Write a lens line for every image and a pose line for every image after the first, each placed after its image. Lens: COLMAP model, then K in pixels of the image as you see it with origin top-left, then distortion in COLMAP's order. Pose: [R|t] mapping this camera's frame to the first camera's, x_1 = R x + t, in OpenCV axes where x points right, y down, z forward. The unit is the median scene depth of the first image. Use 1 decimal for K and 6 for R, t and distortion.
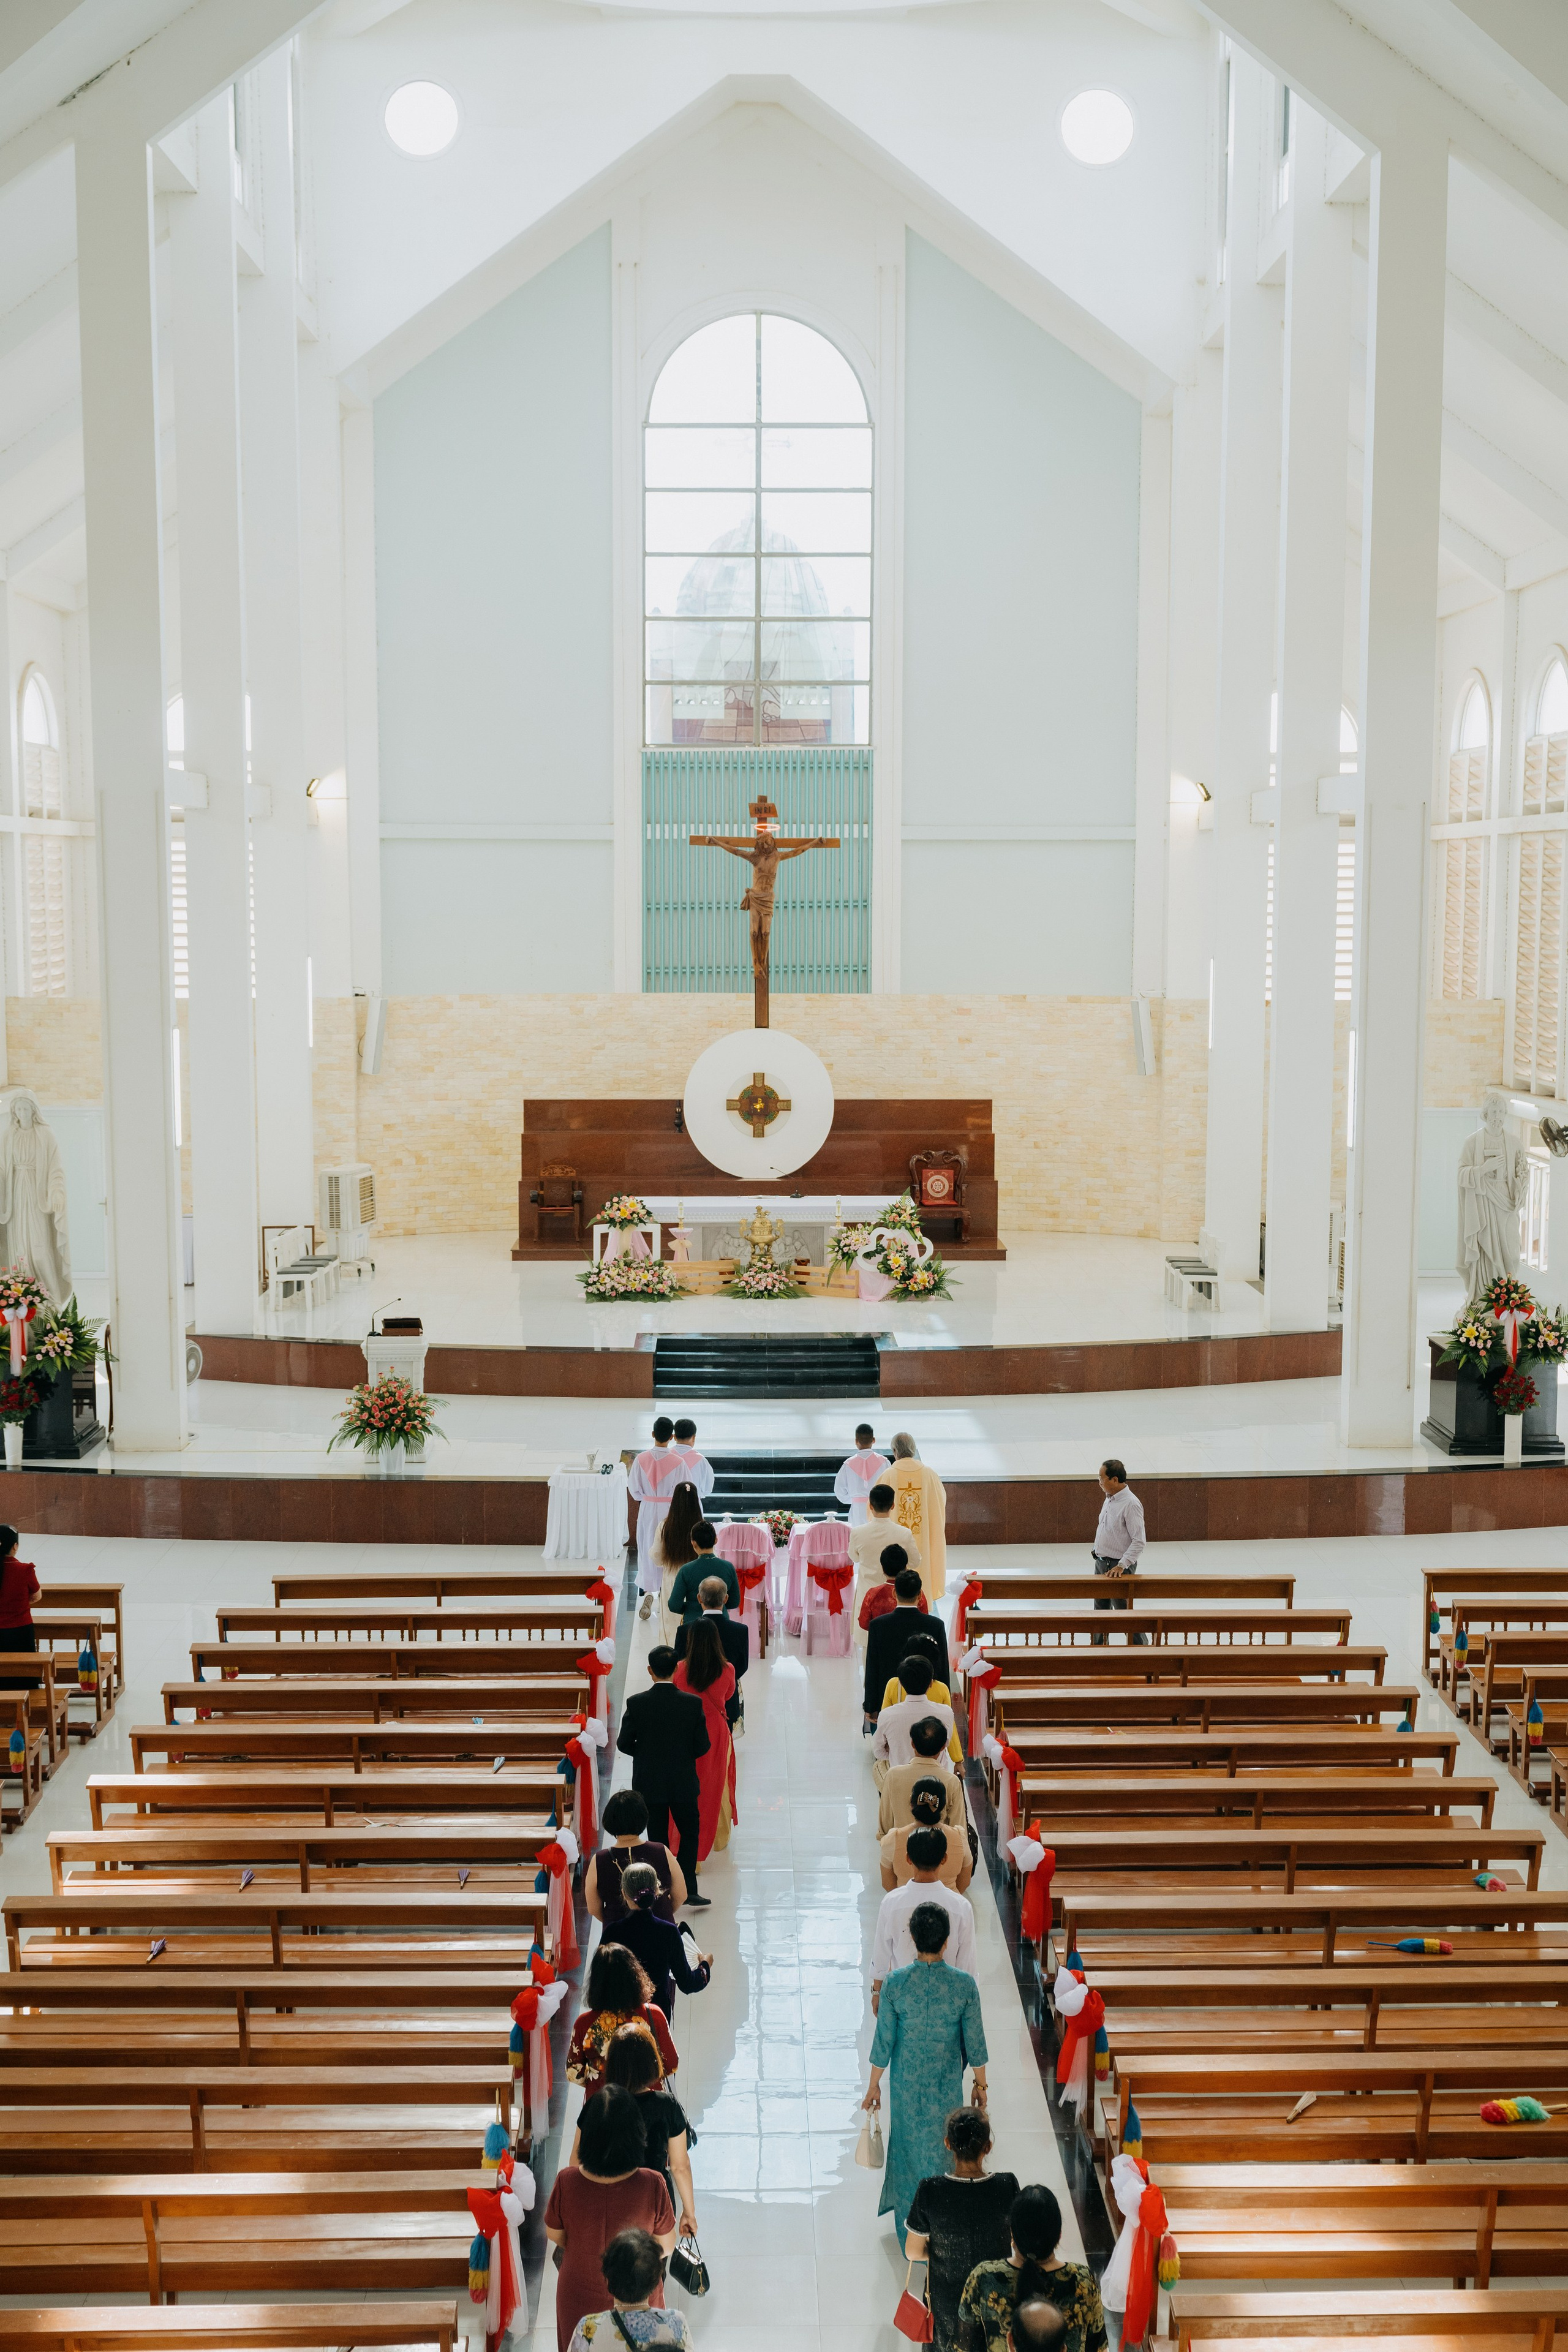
lens RADIAL K [[2829.7, 0, 784.0], [0, 2829.7, 1176.0], [0, 0, 1]] dist [0.002627, 0.011696]
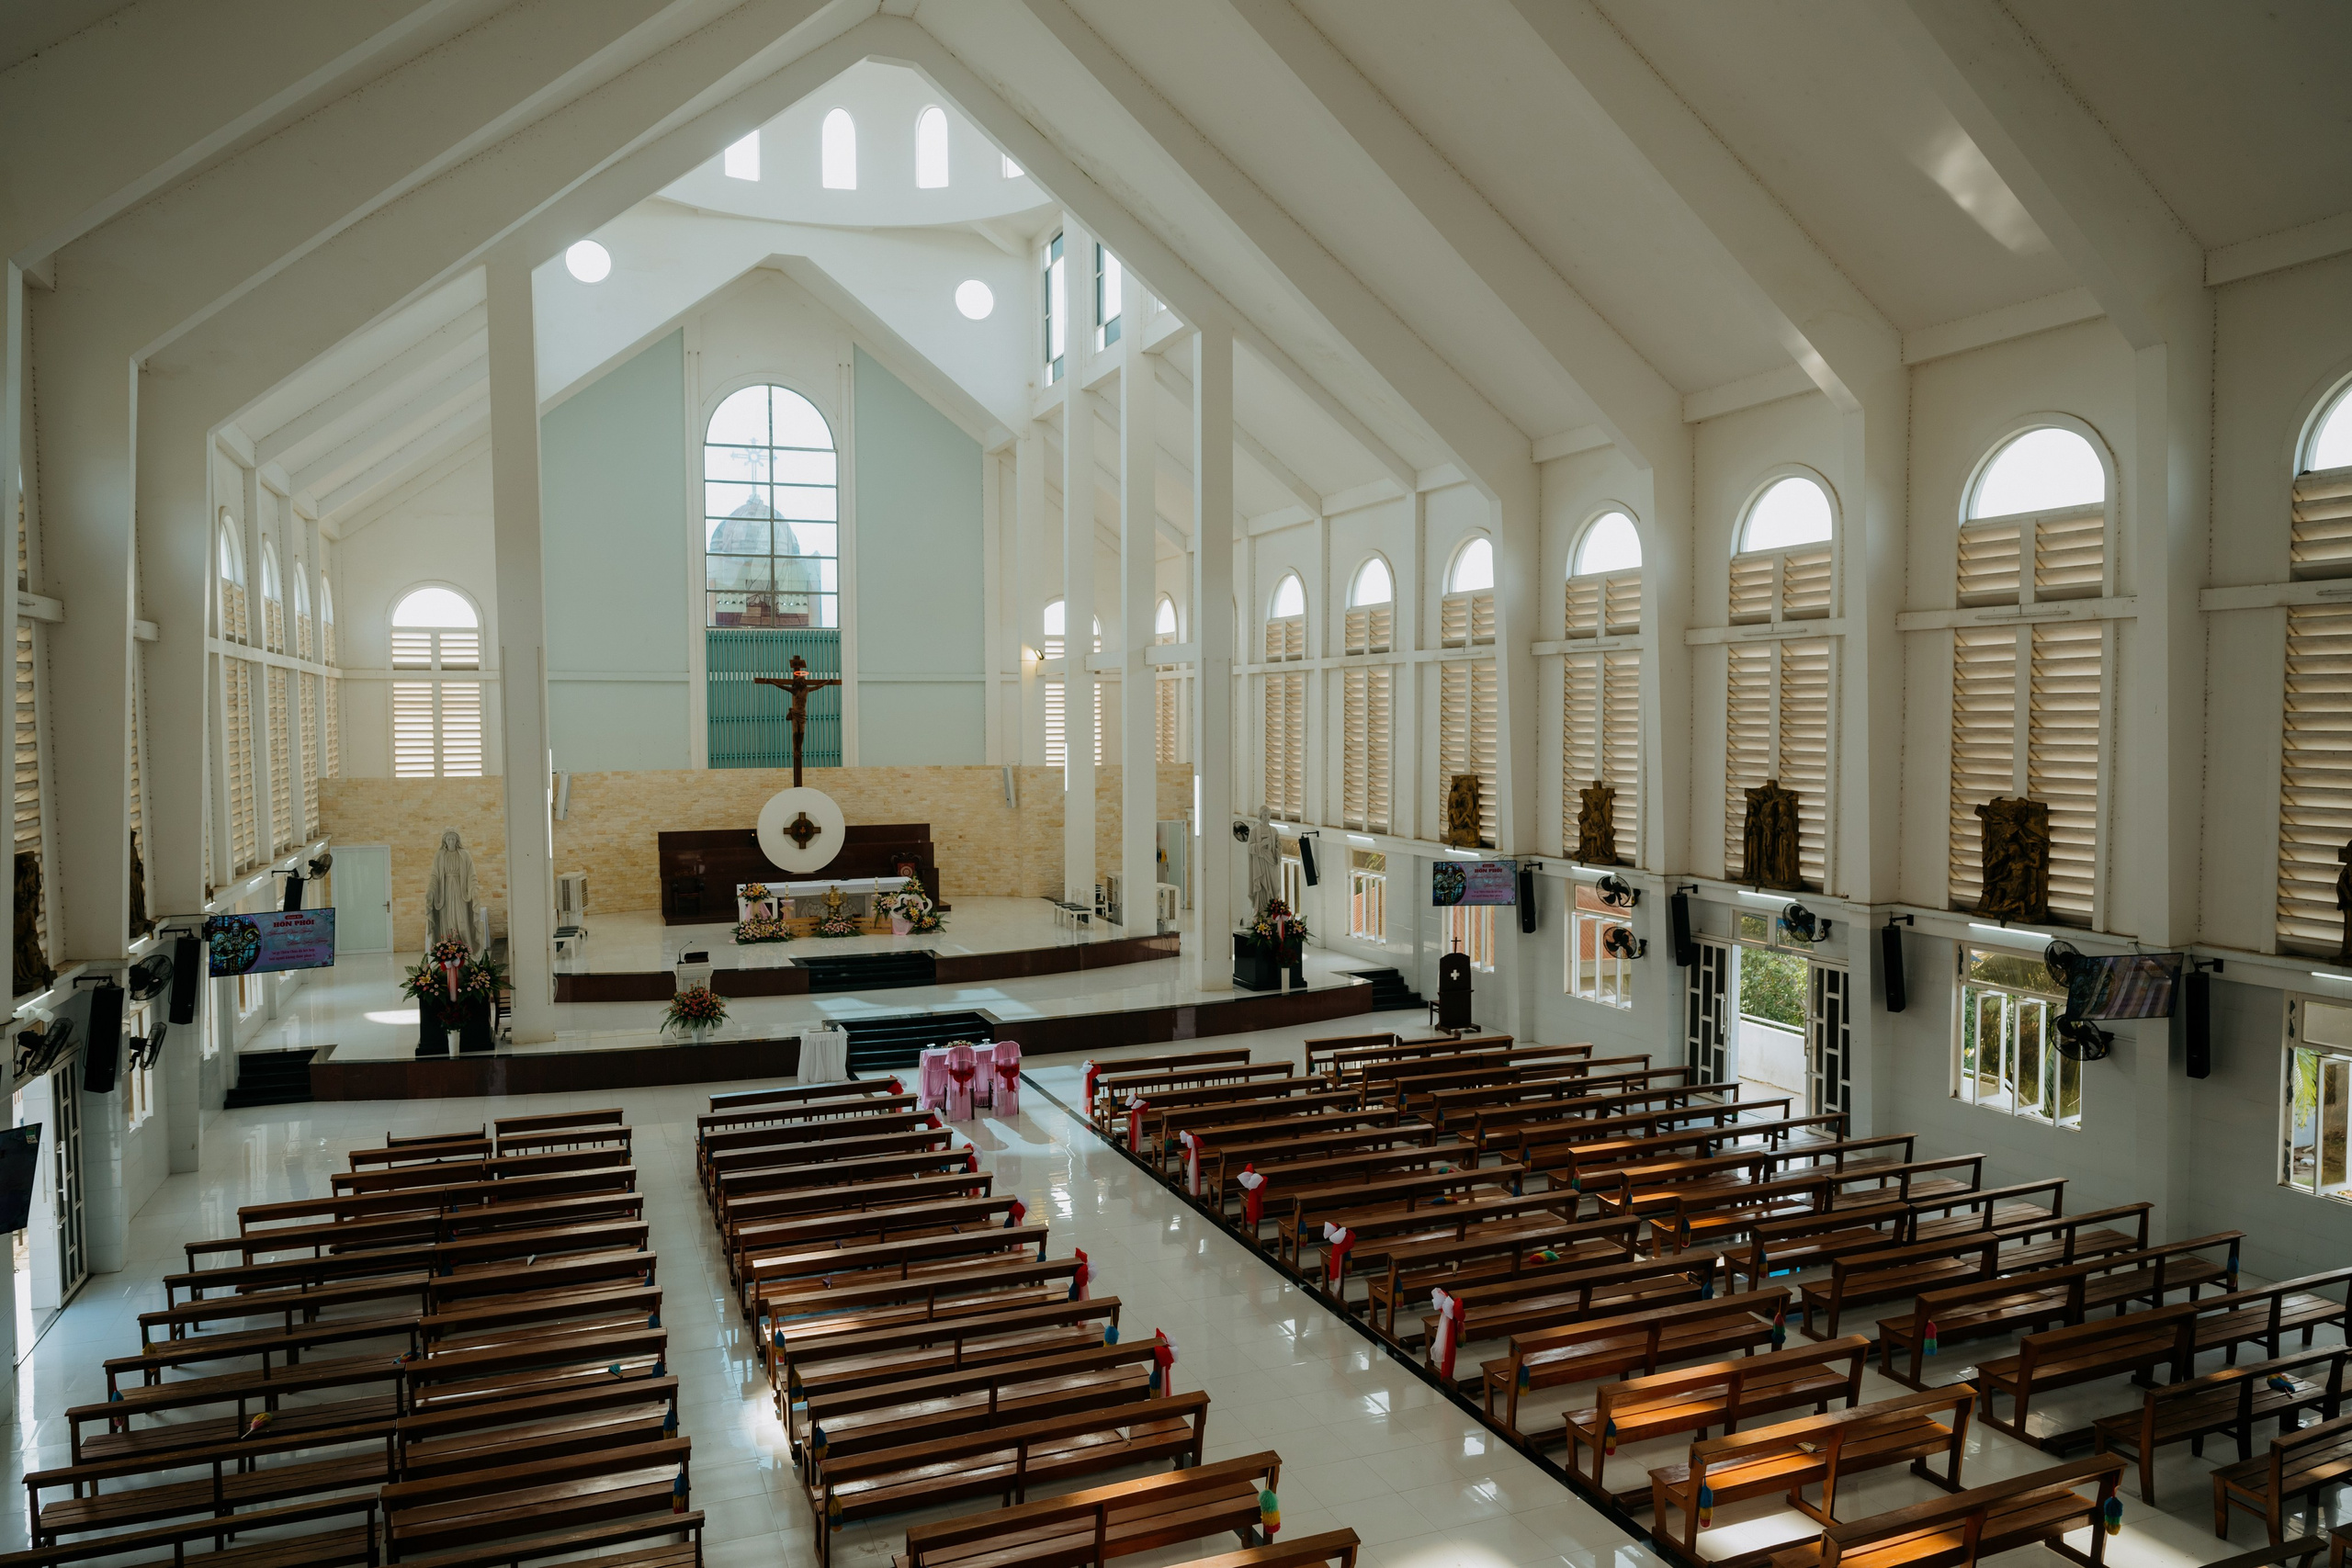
lens RADIAL K [[1624.6, 0, 1176.0], [0, 1624.6, 784.0], [0, 0, 1]] dist [0.005218, 0.002715]
pose [[0.933223, -0.022027, 0.358621, -0.170387], [0.043389, 0.997723, -0.051627, 0.009171], [-0.356667, 0.063740, 0.932055, -0.027876]]
